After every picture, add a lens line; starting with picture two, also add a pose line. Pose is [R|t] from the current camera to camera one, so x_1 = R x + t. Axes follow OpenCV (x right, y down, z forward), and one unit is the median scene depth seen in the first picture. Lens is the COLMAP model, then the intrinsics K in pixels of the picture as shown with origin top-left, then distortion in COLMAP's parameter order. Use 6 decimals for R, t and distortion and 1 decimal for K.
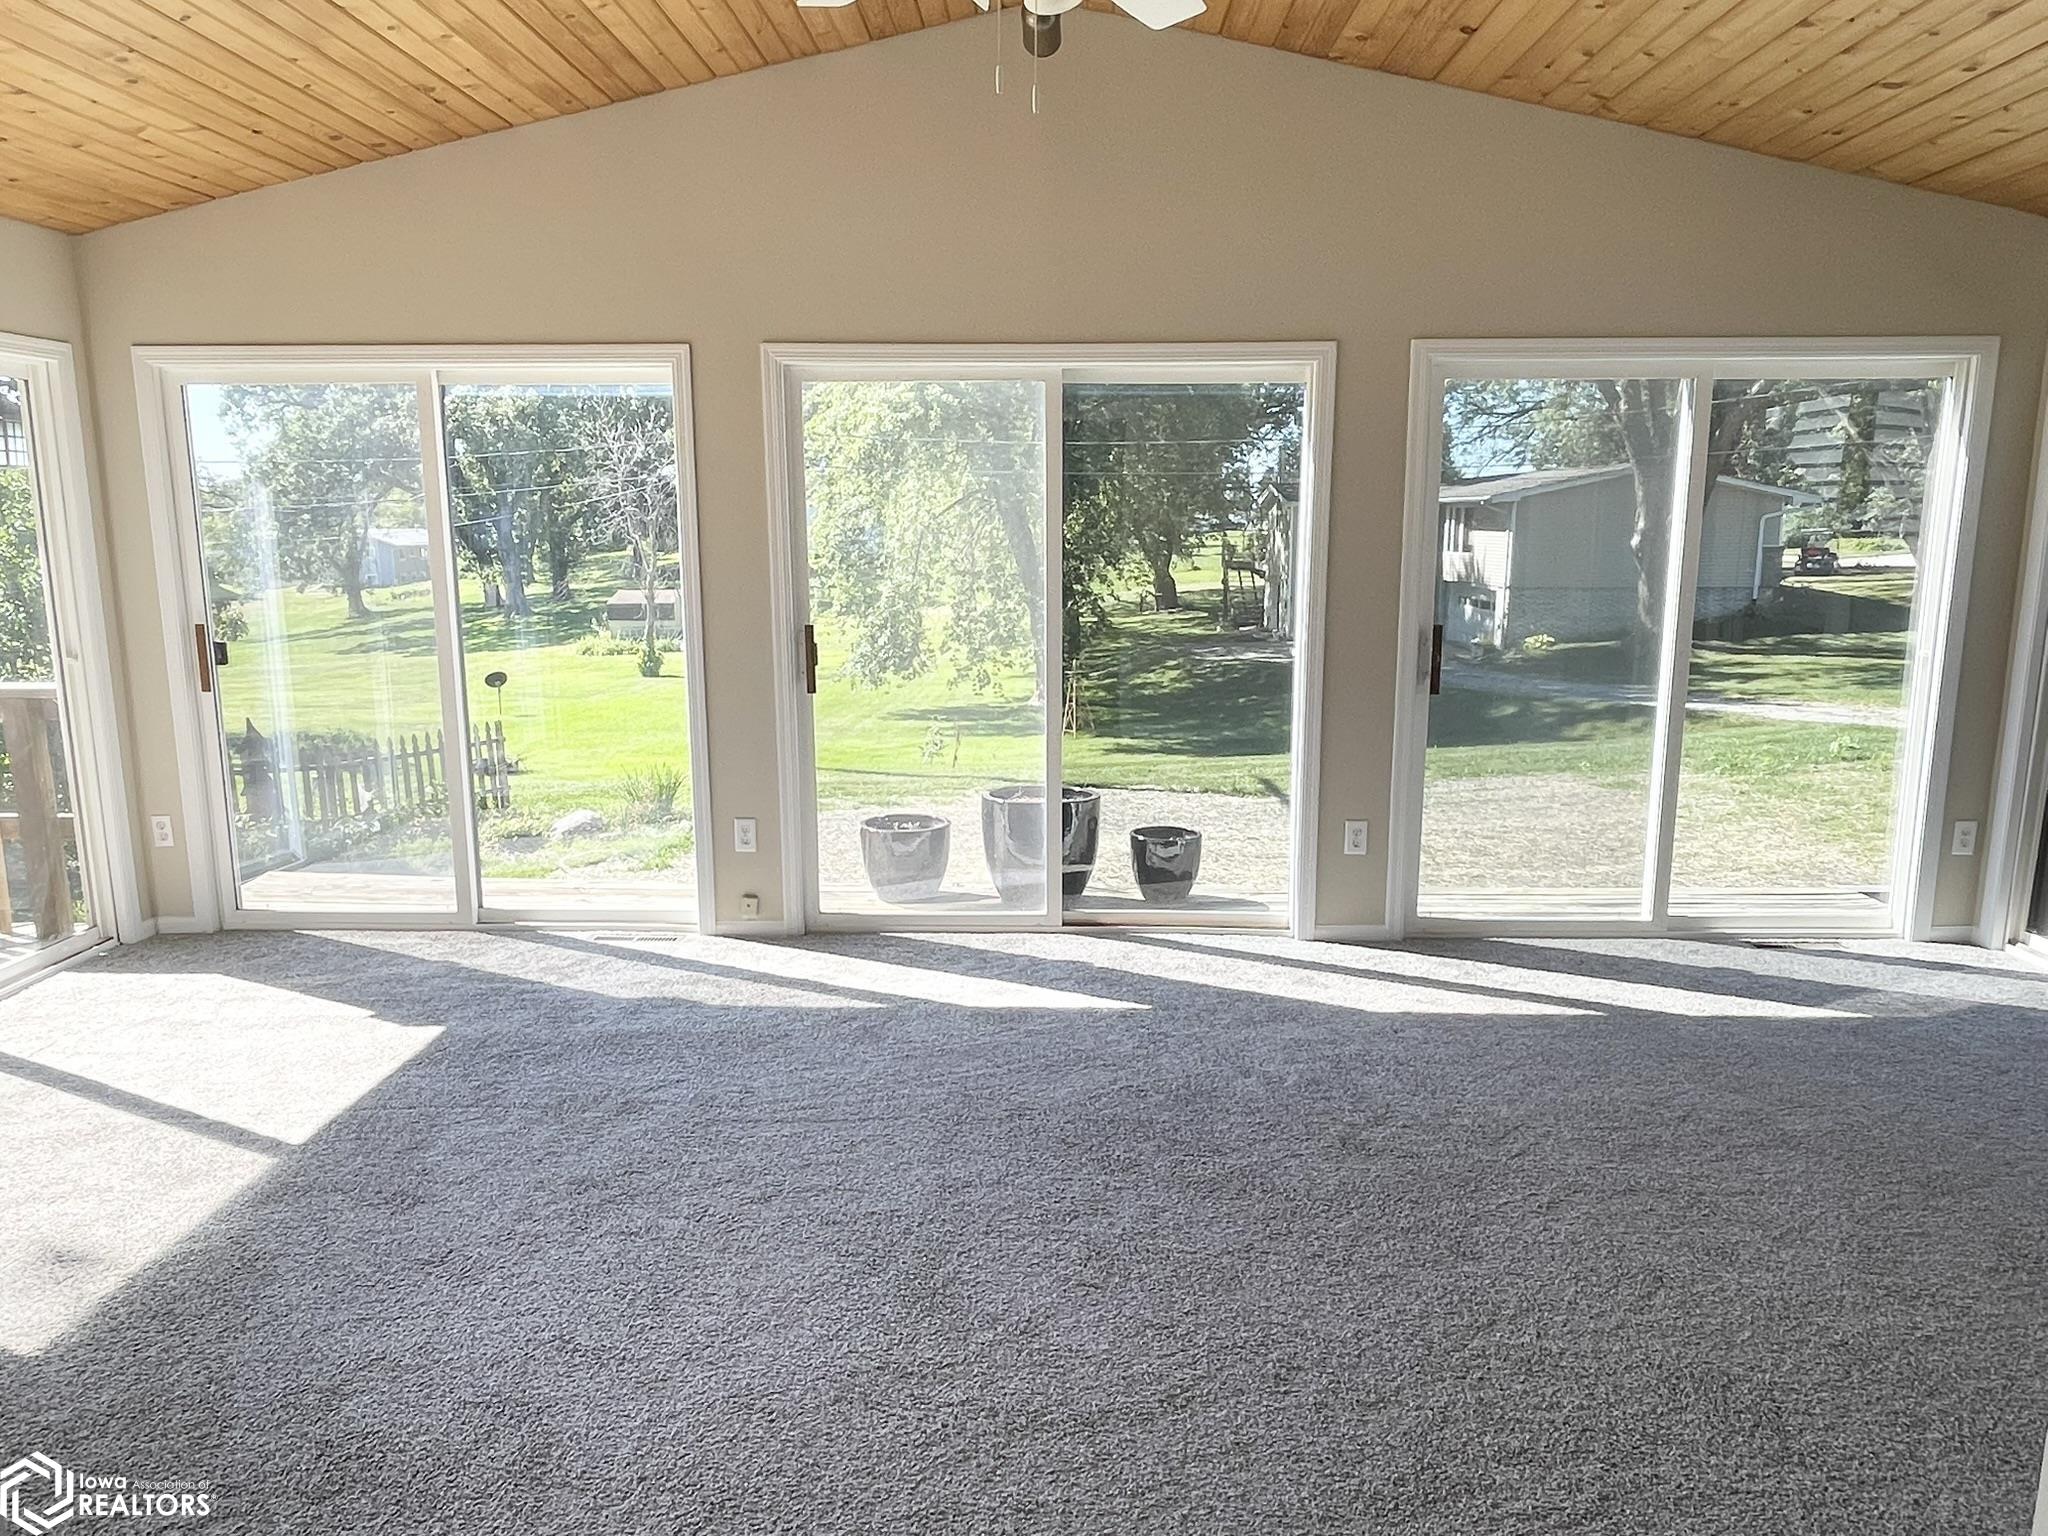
lens RADIAL K [[1361.4, 0, 1010.5], [0, 1361.4, 770.8], [0, 0, 1]] dist [0.004634, -0.001418]
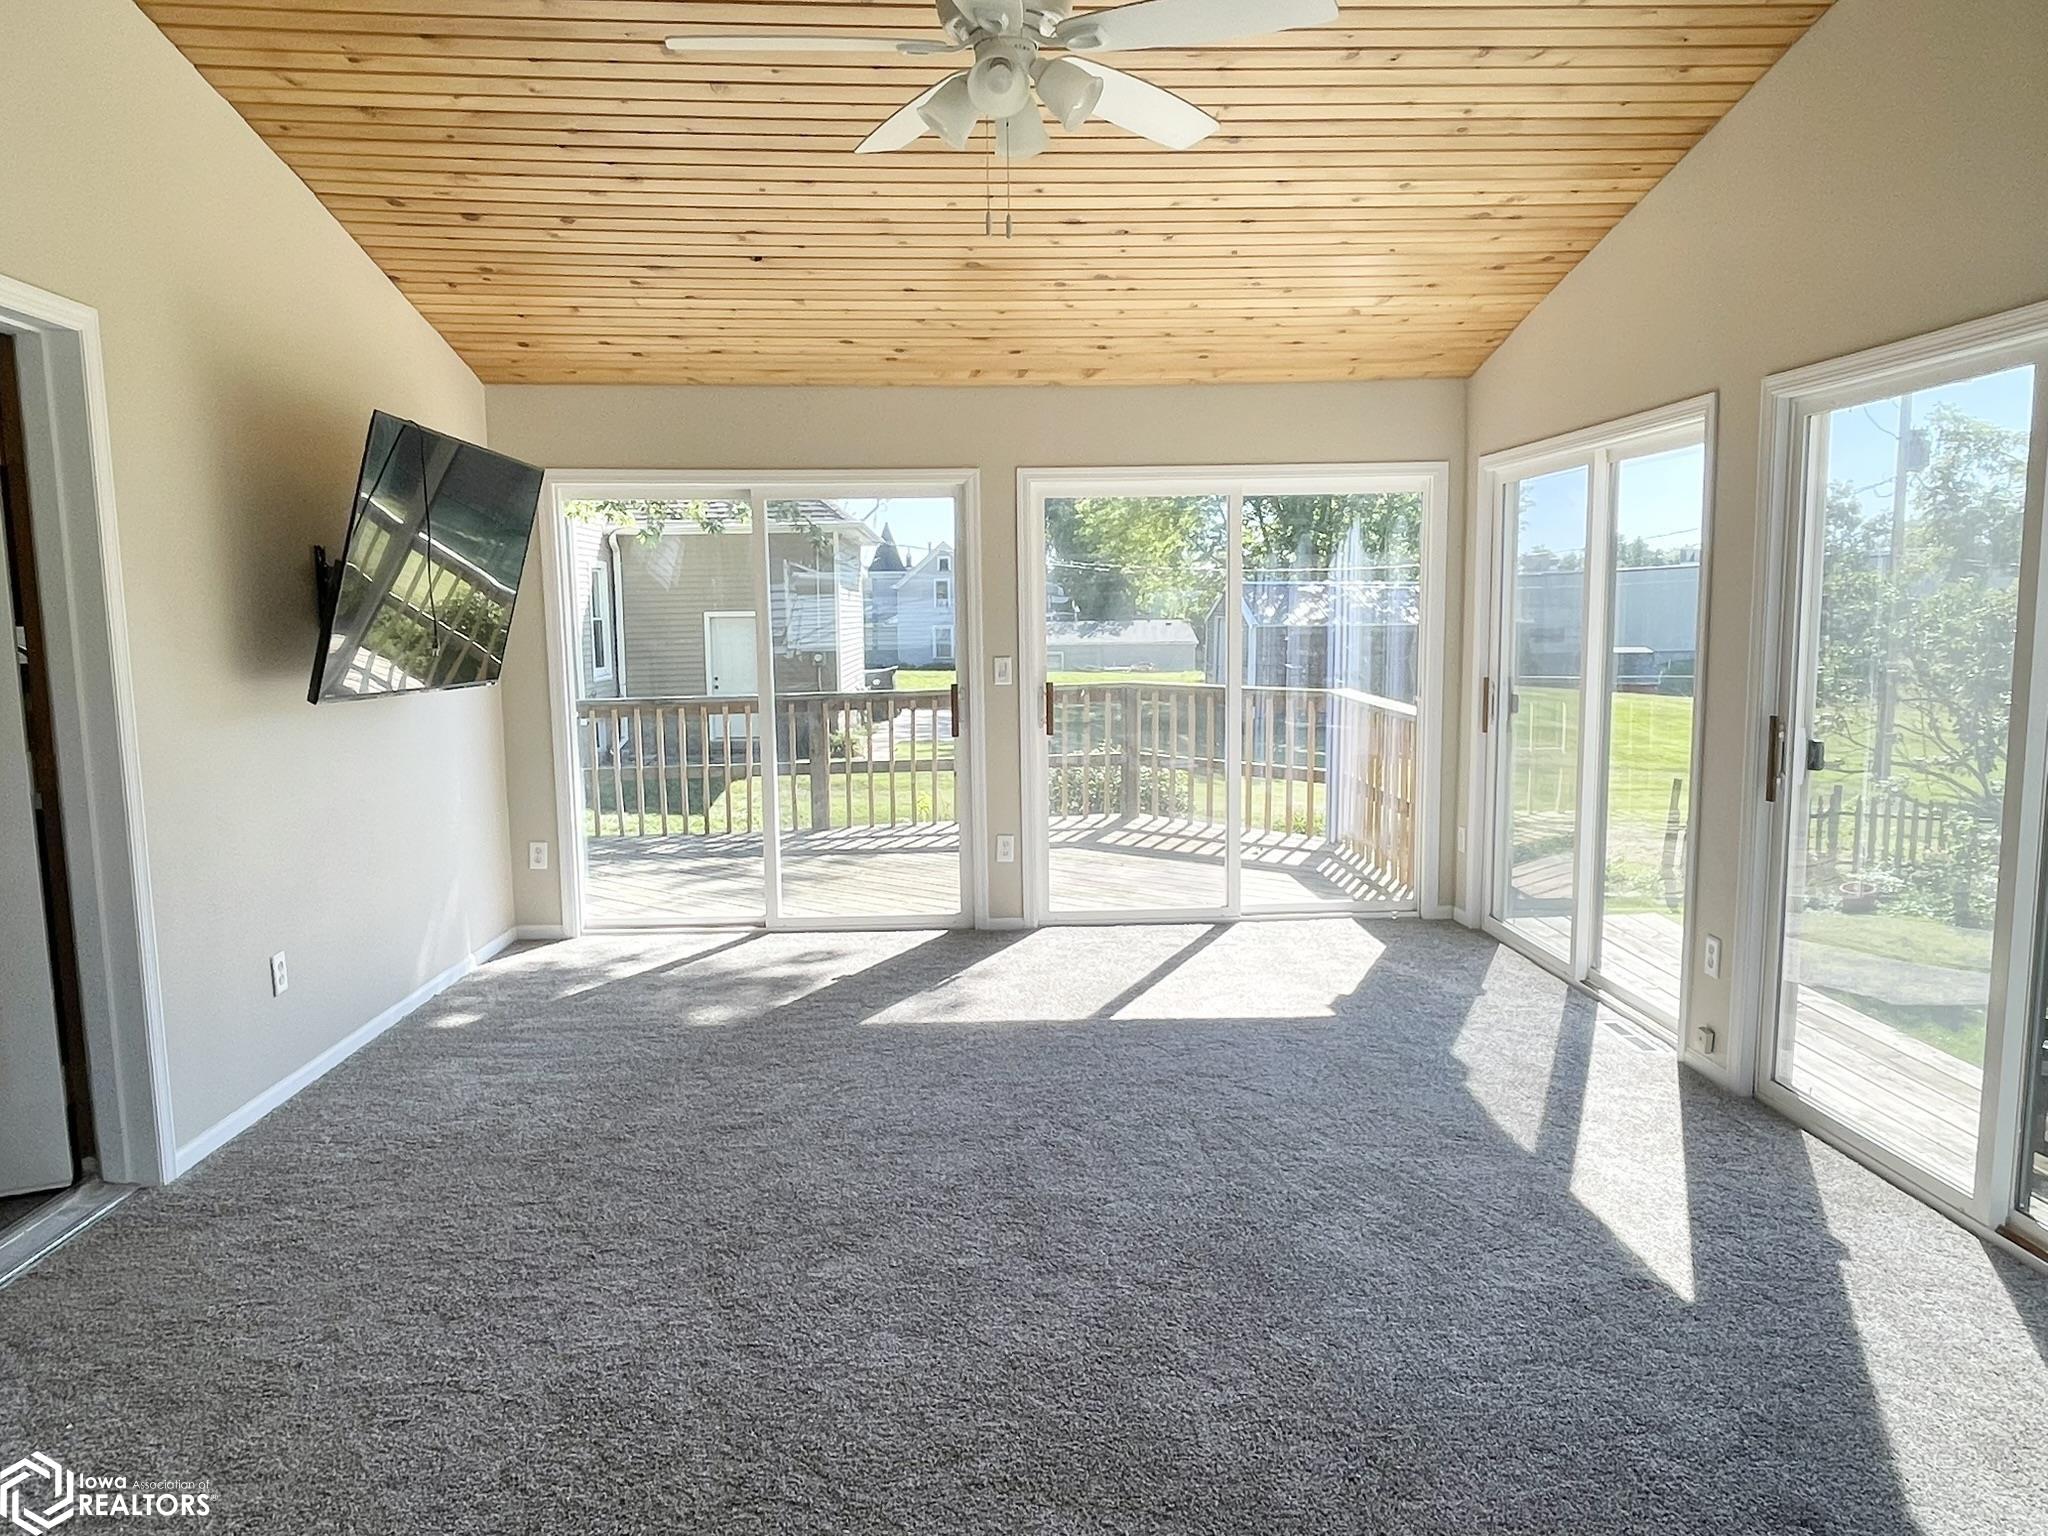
lens RADIAL K [[1361.4, 0, 1013.7], [0, 1361.4, 769.1], [0, 0, 1]] dist [0.004634, -0.001418]
pose [[0.094565, 0.119142, -0.988364, 0.627724], [-0.164119, 0.981094, 0.102564, -0.088374], [0.981897, 0.152510, 0.112330, 0.490106]]
